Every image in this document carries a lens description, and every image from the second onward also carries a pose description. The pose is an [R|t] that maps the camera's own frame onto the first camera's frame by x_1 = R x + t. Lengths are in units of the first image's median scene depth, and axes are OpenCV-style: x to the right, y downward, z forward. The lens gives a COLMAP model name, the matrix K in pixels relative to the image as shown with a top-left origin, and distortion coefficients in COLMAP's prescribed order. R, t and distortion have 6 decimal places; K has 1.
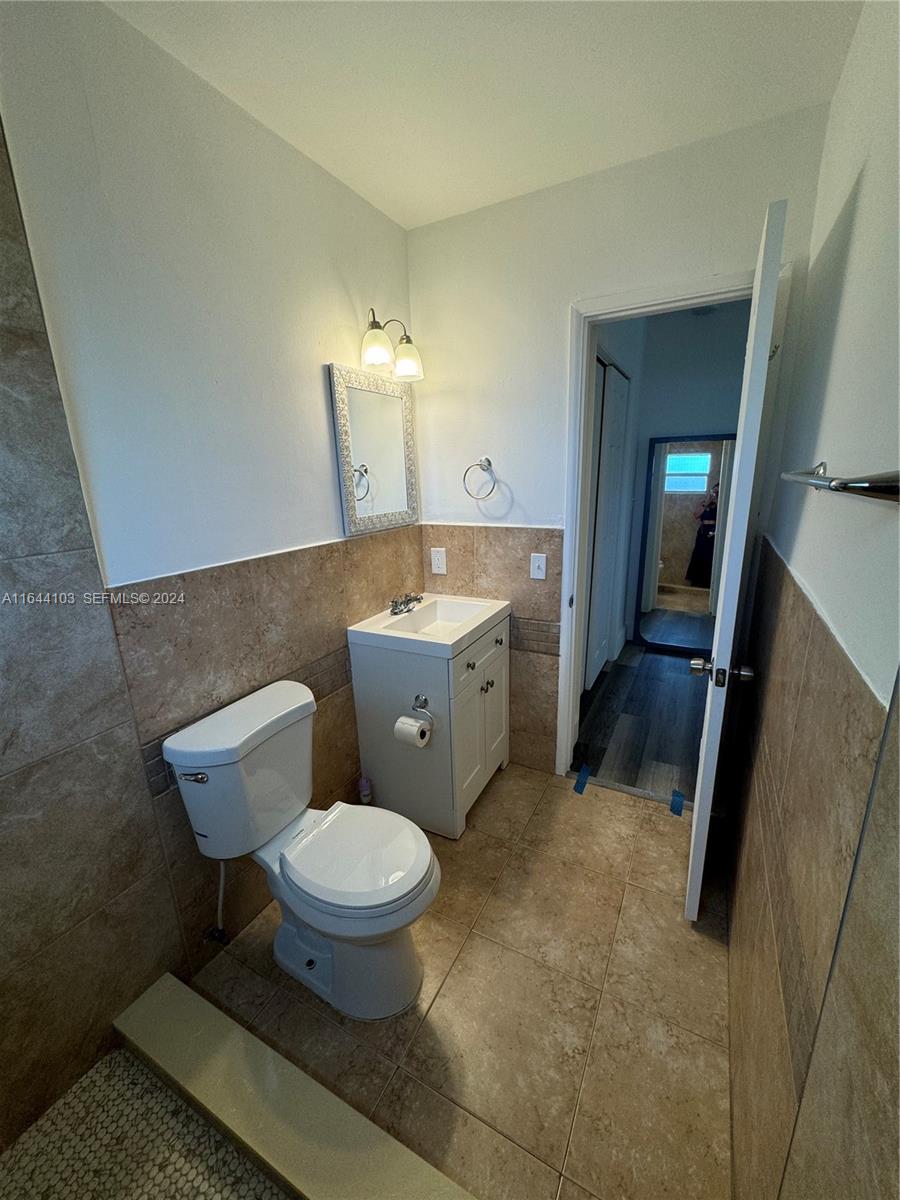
lens RADIAL K [[479.4, 0, 452.1], [0, 479.4, 601.1], [0, 0, 1]] dist [-0.002217, 0.000171]
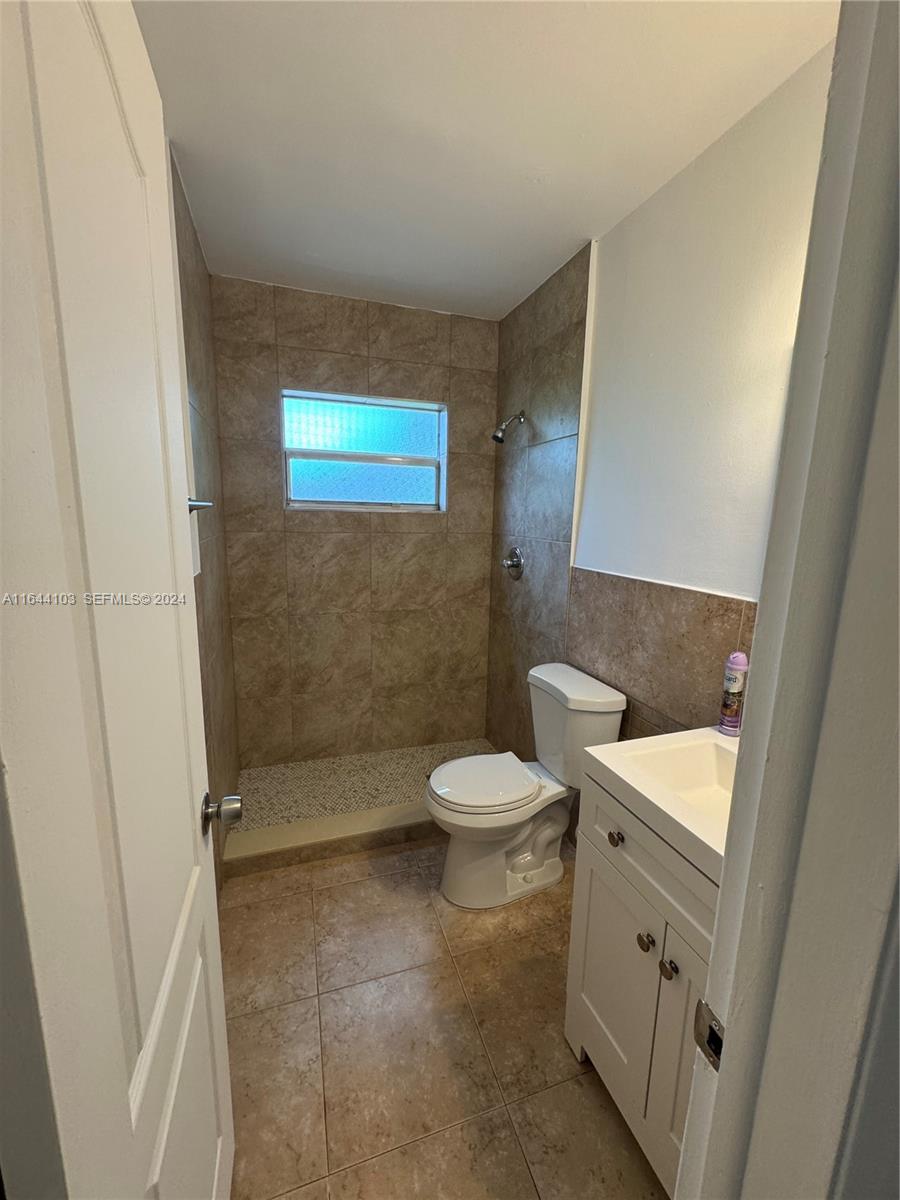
lens RADIAL K [[479.4, 0, 452.1], [0, 479.4, 601.1], [0, 0, 1]] dist [-0.002217, 0.000171]
pose [[-0.686974, 0.143469, -0.712379, 0.703840], [-0.191533, 0.909905, 0.367952, -0.382950], [0.700986, 0.389217, -0.597602, 1.437299]]
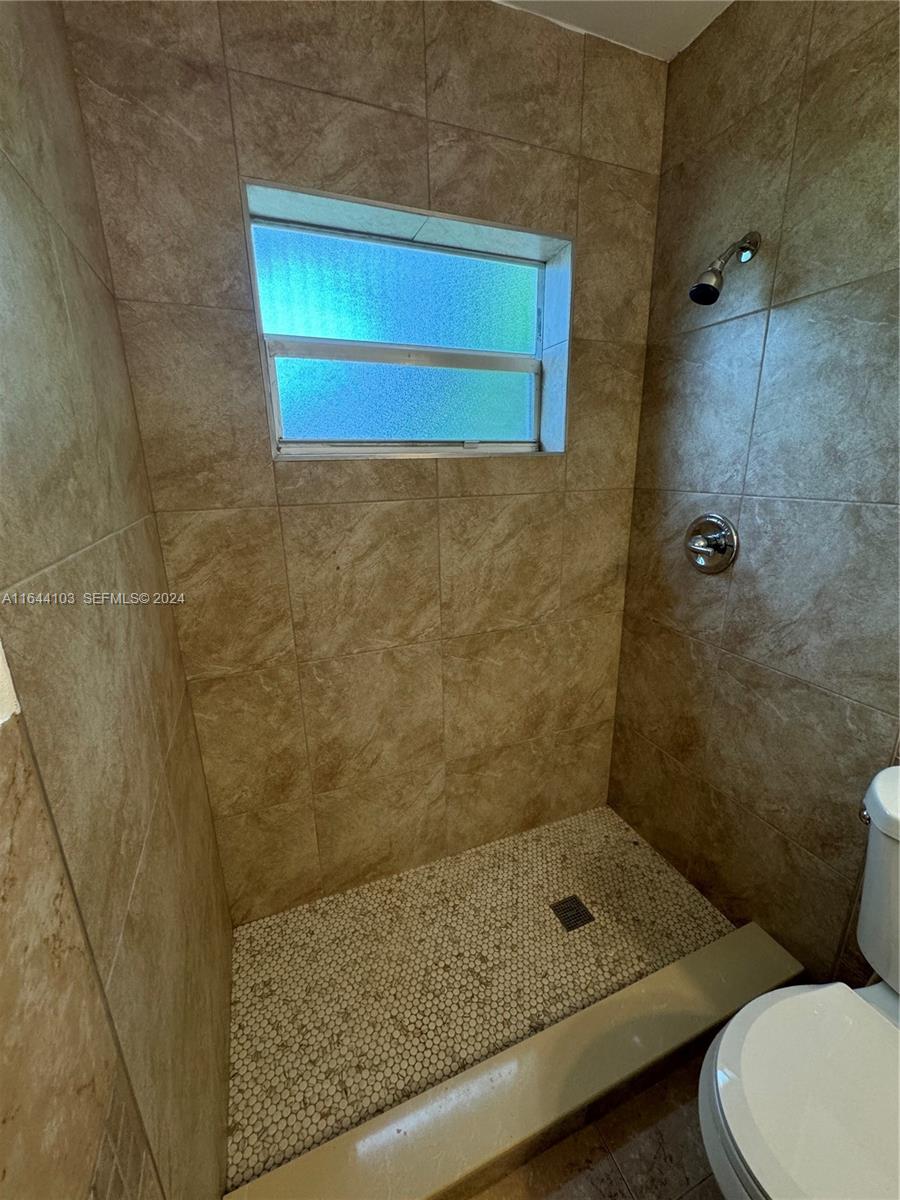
lens RADIAL K [[479.4, 0, 452.1], [0, 479.4, 601.1], [0, 0, 1]] dist [-0.002217, 0.000171]
pose [[-0.641231, 0.251988, -0.724793, 0.325792], [-0.164551, 0.877414, 0.450630, -0.151455], [0.749497, 0.408224, -0.521160, 0.649962]]
